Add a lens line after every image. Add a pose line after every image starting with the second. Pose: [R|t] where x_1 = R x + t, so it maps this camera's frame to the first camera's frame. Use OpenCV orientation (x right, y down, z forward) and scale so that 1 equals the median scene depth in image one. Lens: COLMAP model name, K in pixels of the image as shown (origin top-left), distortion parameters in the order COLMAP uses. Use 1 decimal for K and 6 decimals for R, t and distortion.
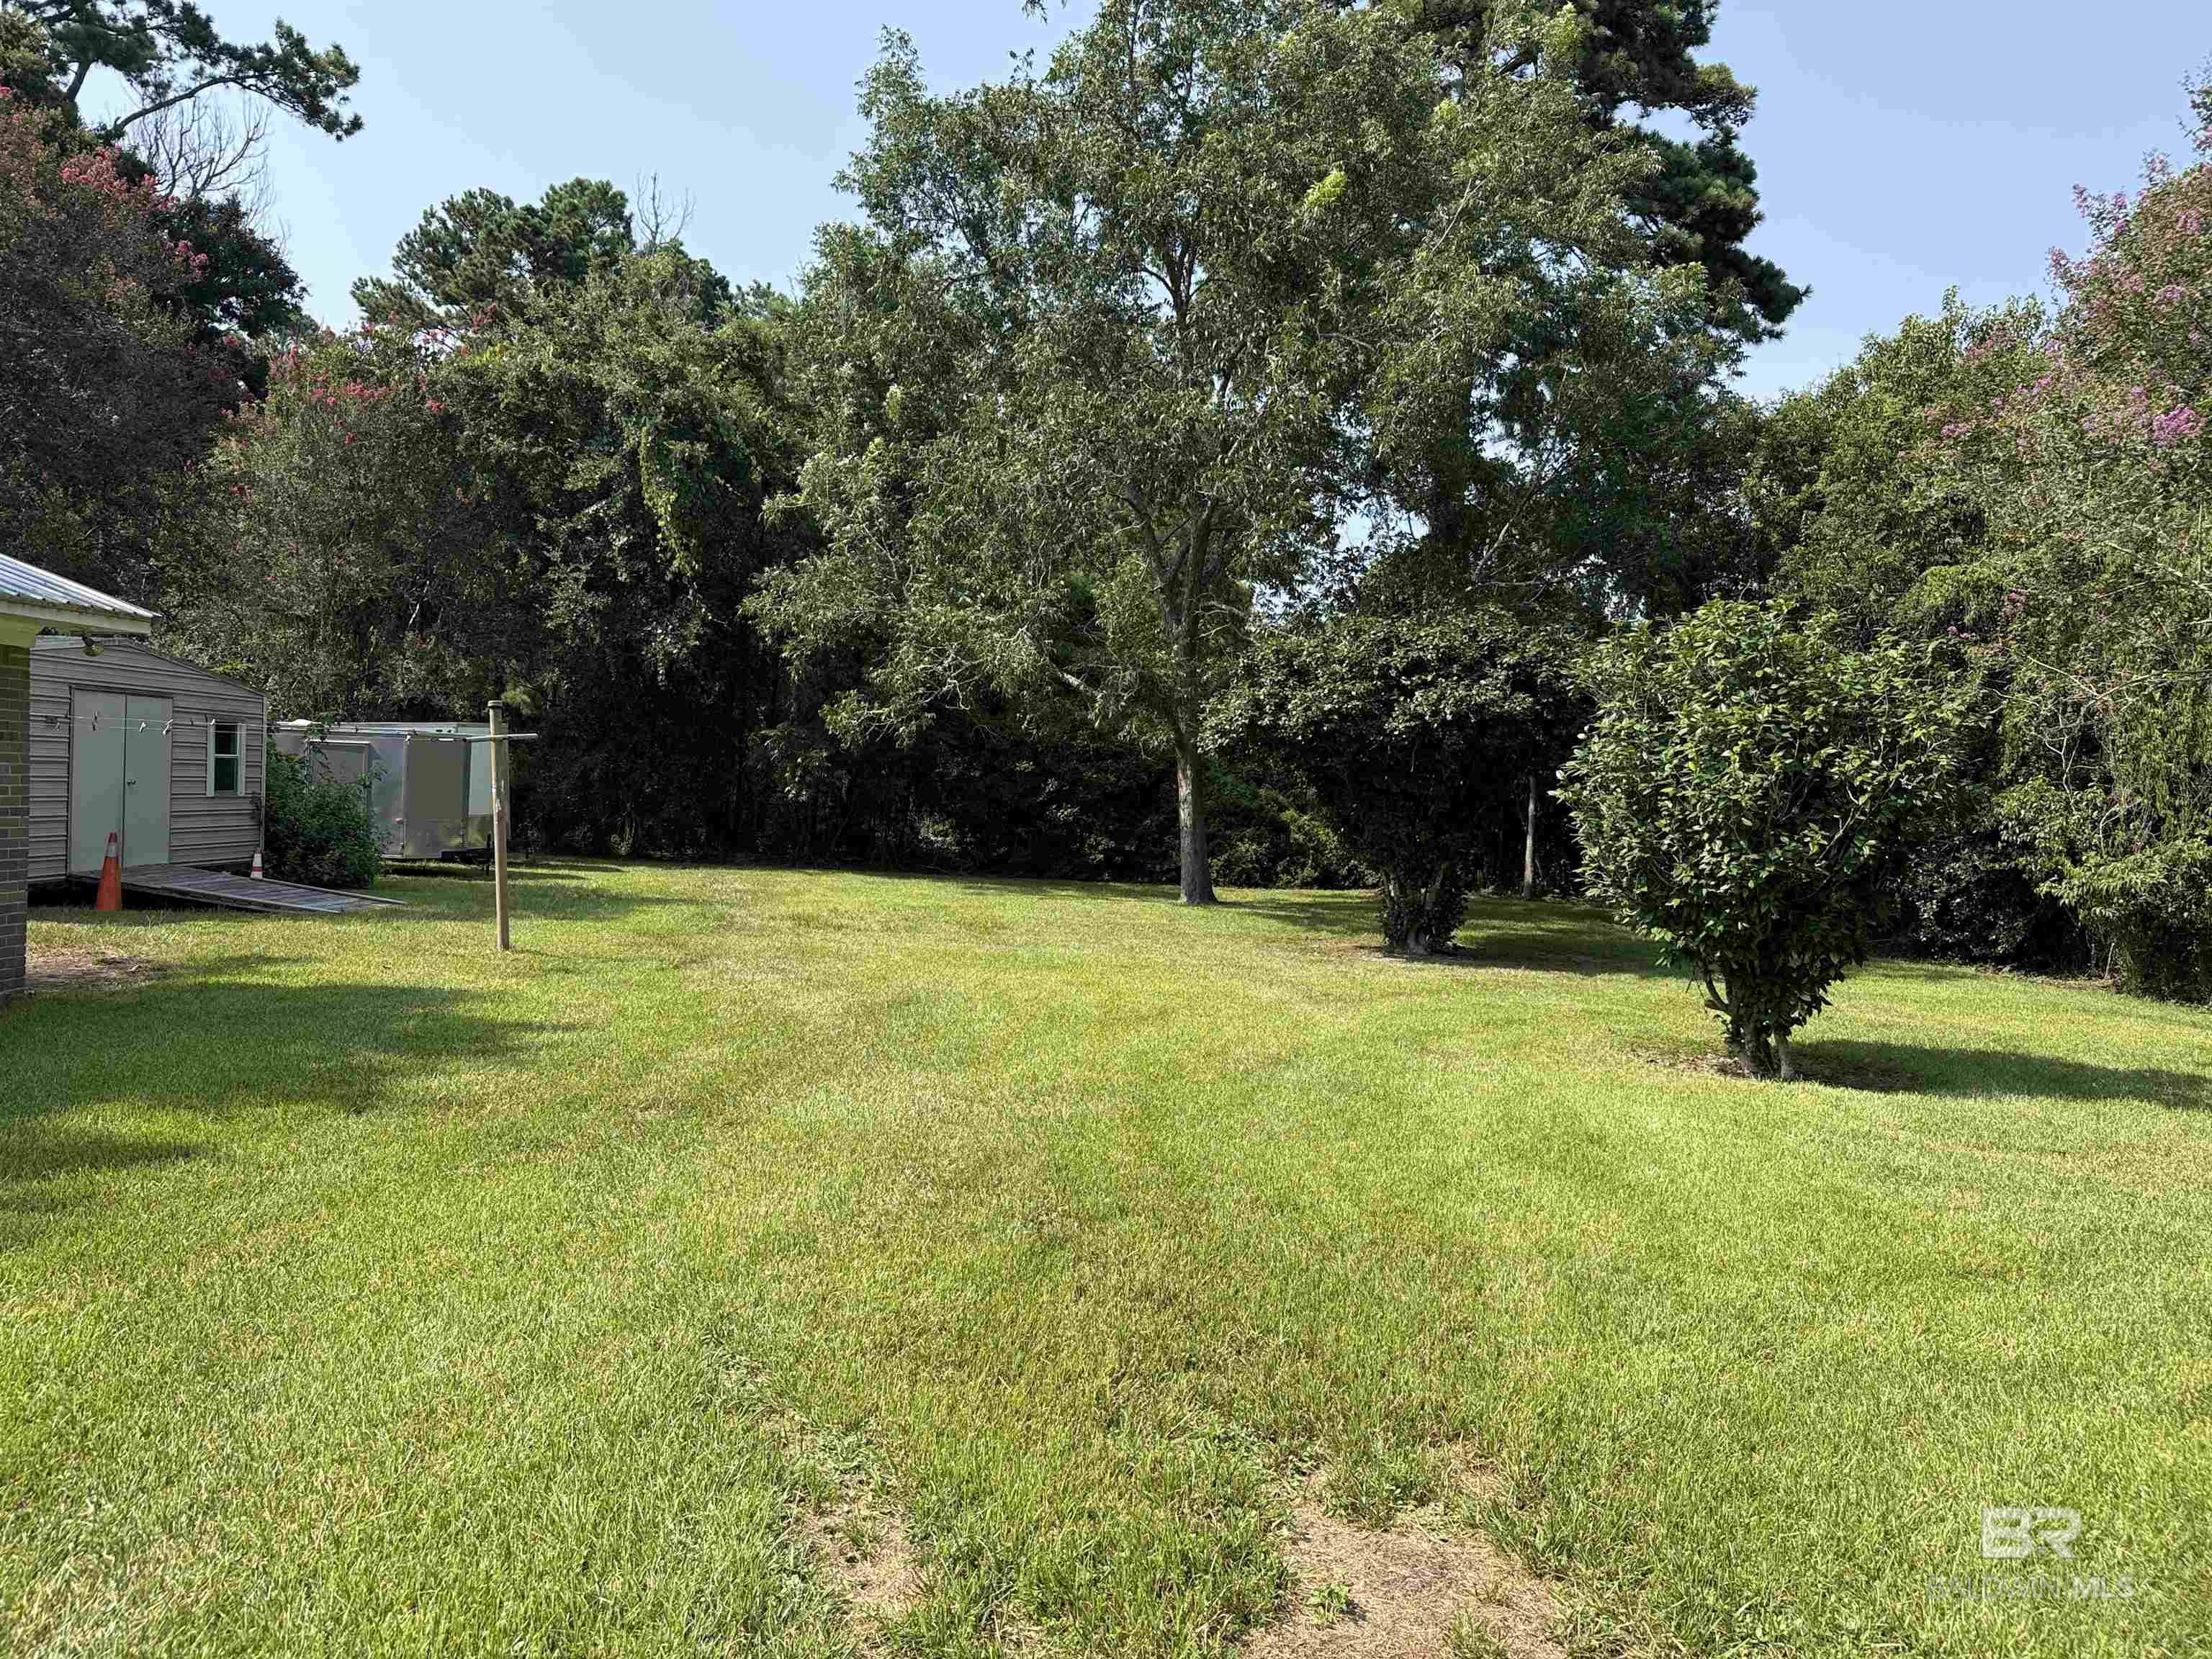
lens RADIAL K [[1586.0, 0, 1107.0], [0, 1586.0, 796.8], [0, 0, 1]] dist [0.005461, -0.001964]
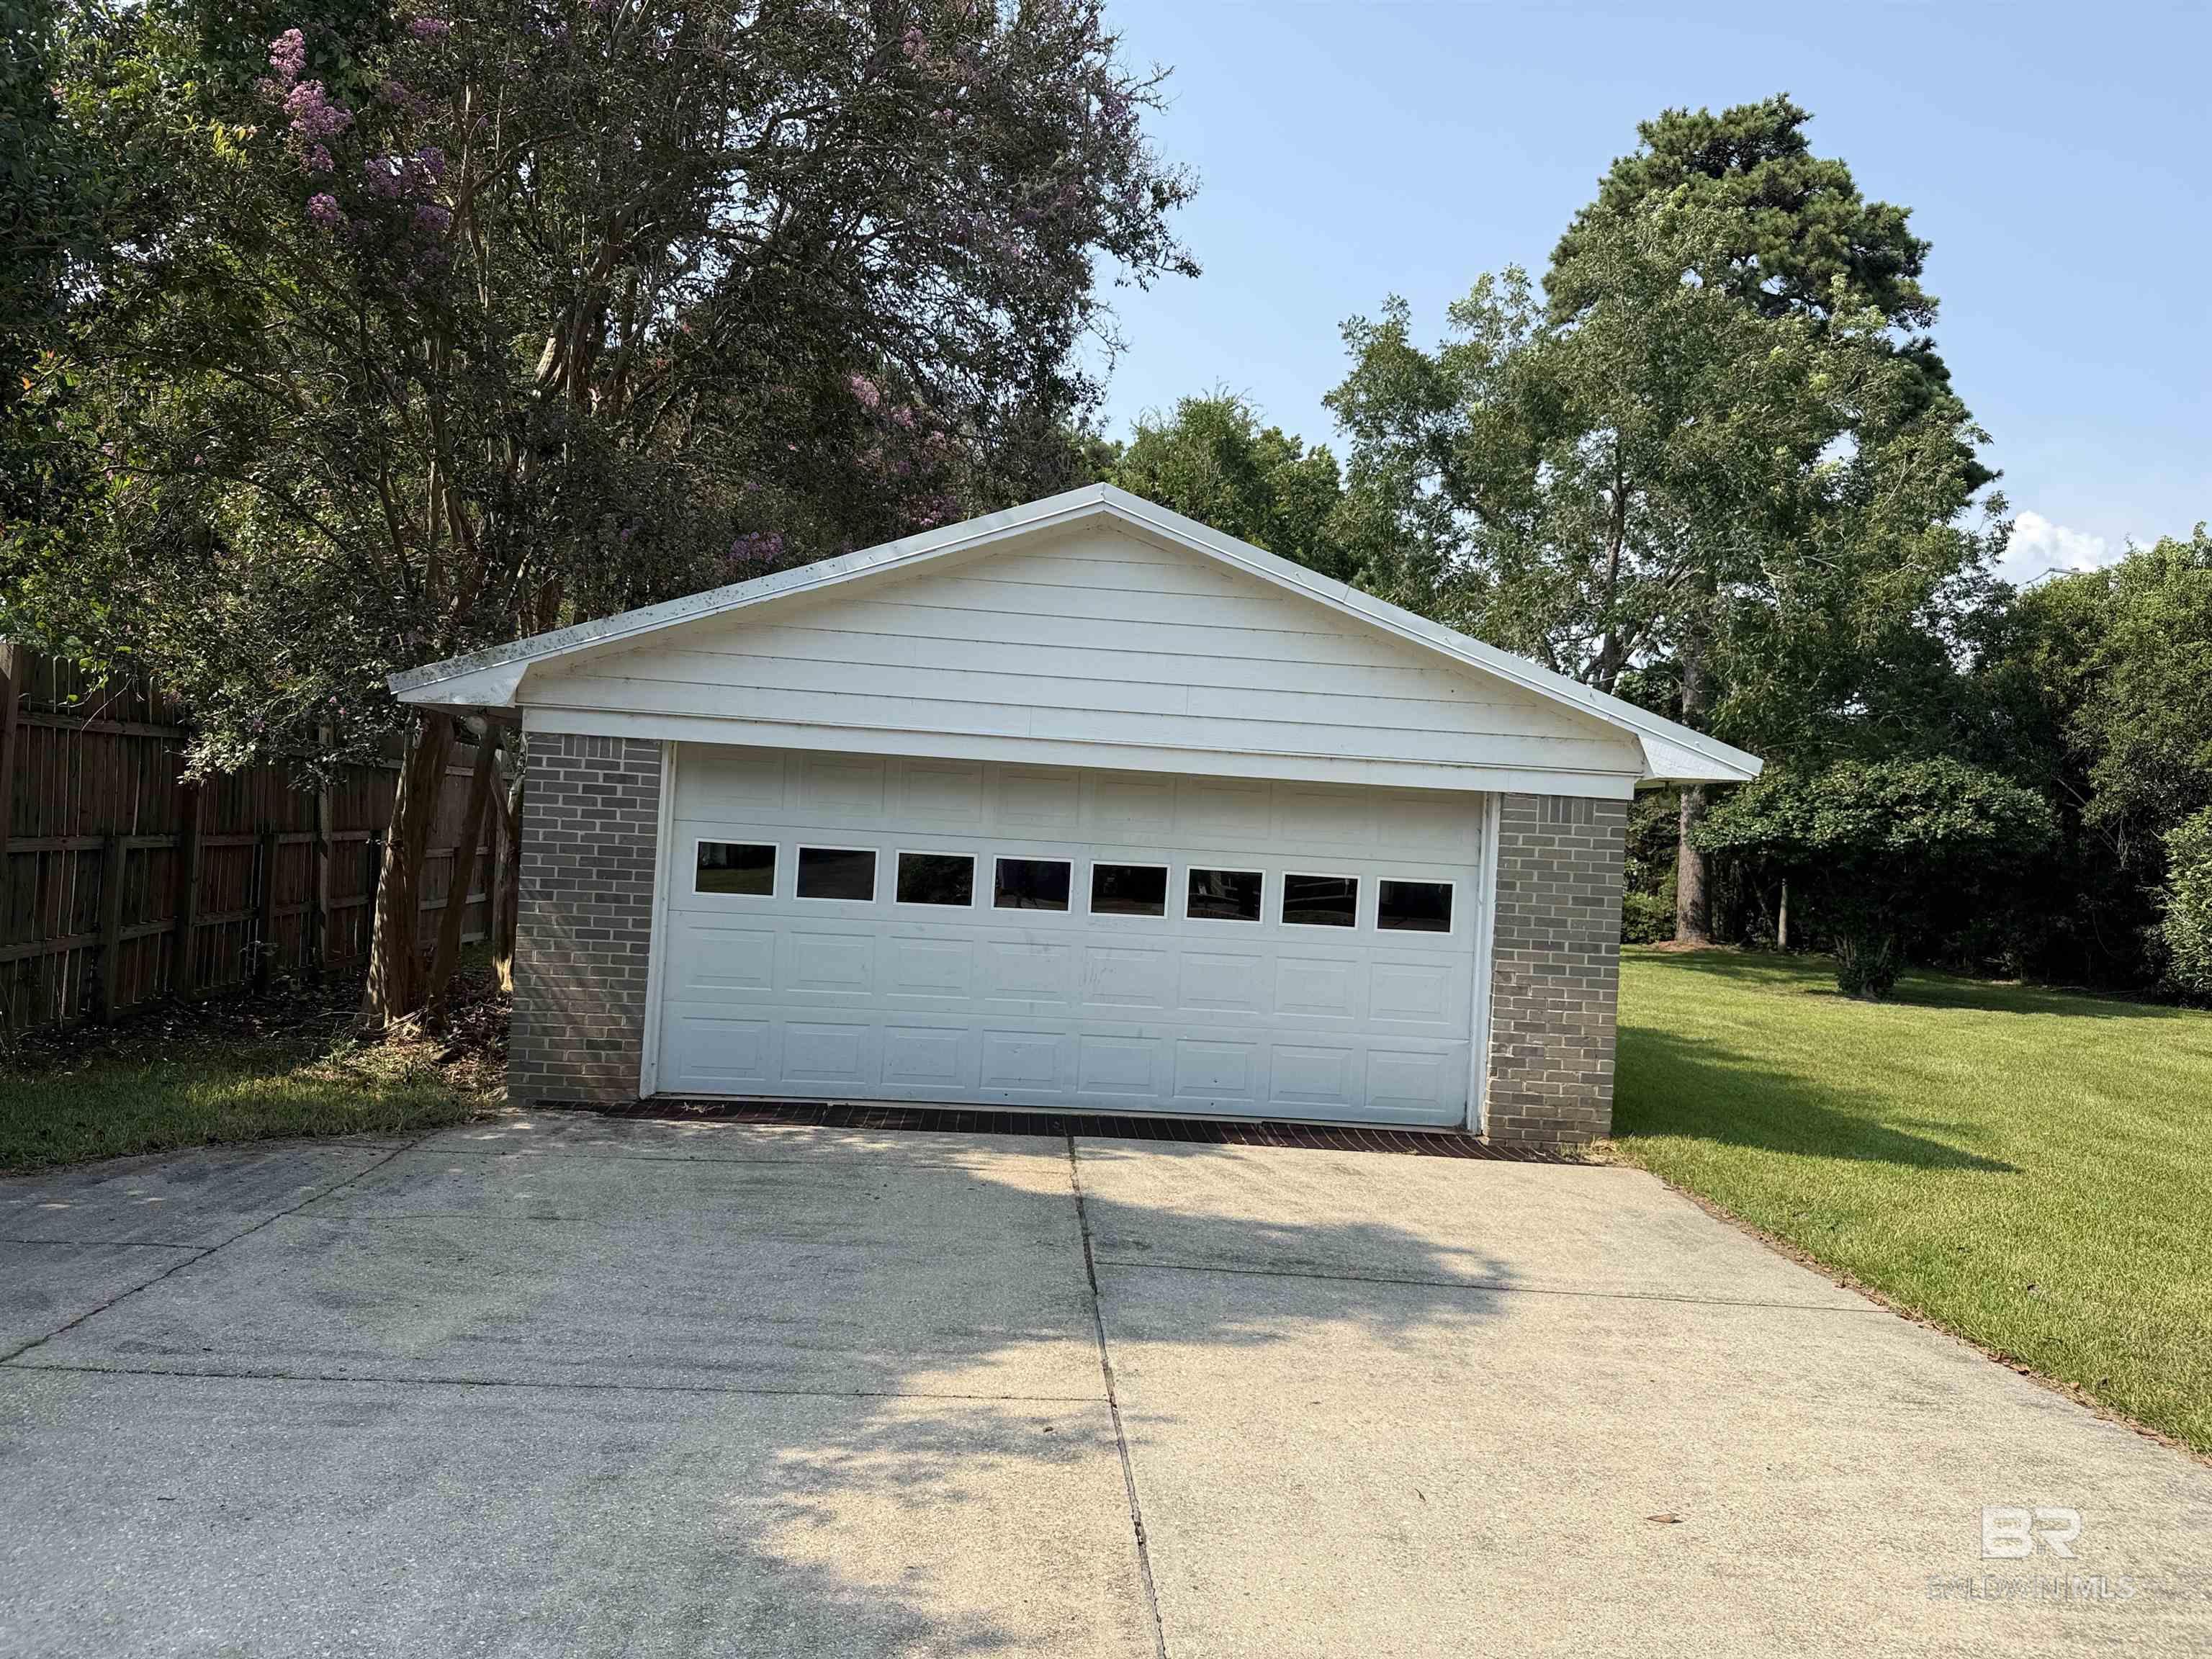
lens RADIAL K [[1529.7, 0, 1105.2], [0, 1529.7, 808.7], [0, 0, 1]] dist [0.030200, -0.056484]
pose [[0.999639, 0.026854, -0.001249, -0.539495], [-0.026876, 0.999344, -0.024288, -0.019445], [0.000596, 0.024313, 0.999704, -0.417545]]
